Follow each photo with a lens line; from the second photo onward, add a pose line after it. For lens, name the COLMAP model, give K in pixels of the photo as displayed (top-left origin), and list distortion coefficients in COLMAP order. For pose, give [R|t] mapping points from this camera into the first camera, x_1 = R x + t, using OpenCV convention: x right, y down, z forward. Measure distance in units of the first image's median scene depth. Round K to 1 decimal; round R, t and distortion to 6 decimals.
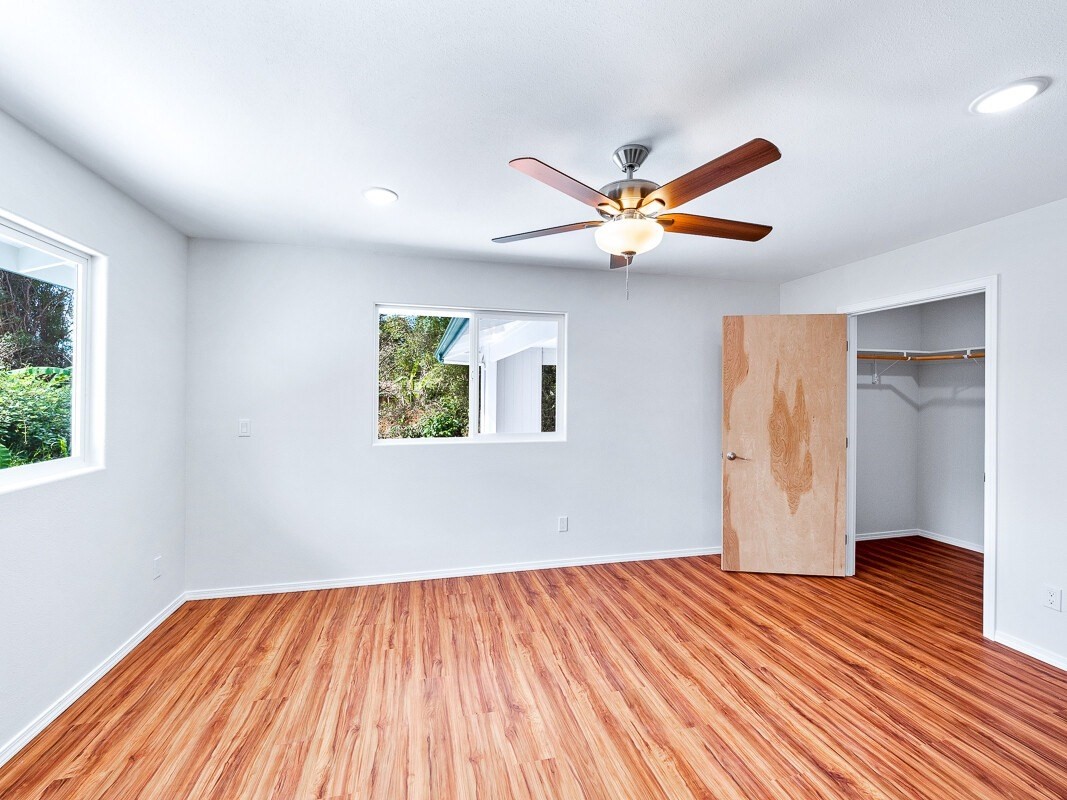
lens RADIAL K [[451.9, 0, 527.1], [0, 451.9, 382.3], [0, 0, 1]] dist [0.000626, -0.003234]
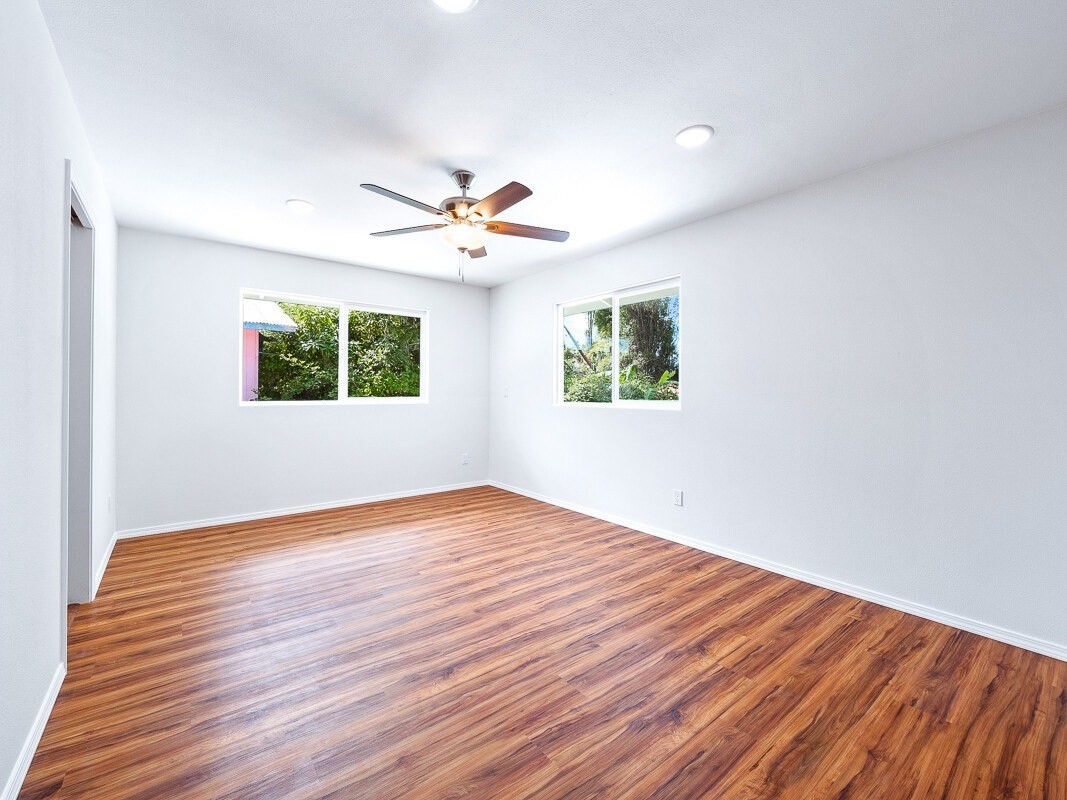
lens RADIAL K [[451.9, 0, 529.4], [0, 451.9, 374.5], [0, 0, 1]] dist [0.000626, -0.003234]
pose [[0.410989, -0.035769, -0.910938, 1.114943], [0.018719, 0.999350, -0.030795, 0.108461], [0.911448, -0.004395, 0.411392, 0.443032]]
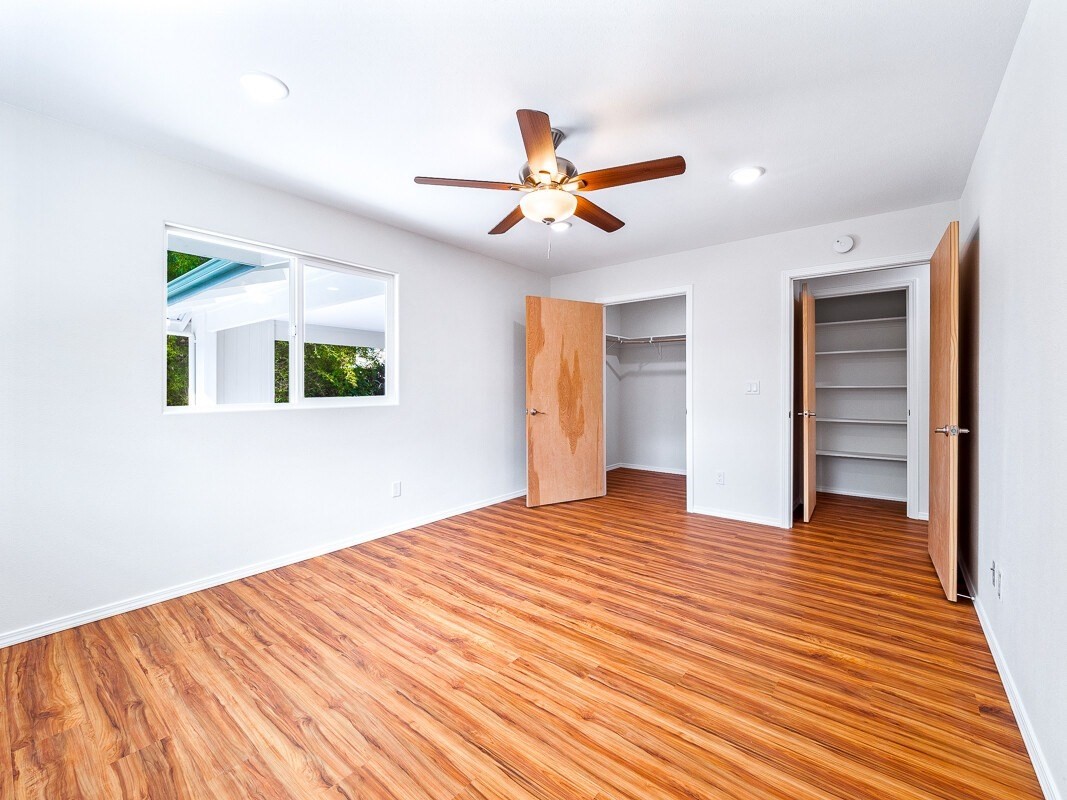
lens RADIAL K [[451.9, 0, 522.9], [0, 451.9, 374.4], [0, 0, 1]] dist [0.000626, -0.003234]
pose [[0.802601, 0.008543, 0.596455, -0.388742], [-0.008743, 0.999959, -0.002557, 0.088822], [-0.596452, -0.003162, 0.802643, 0.066480]]
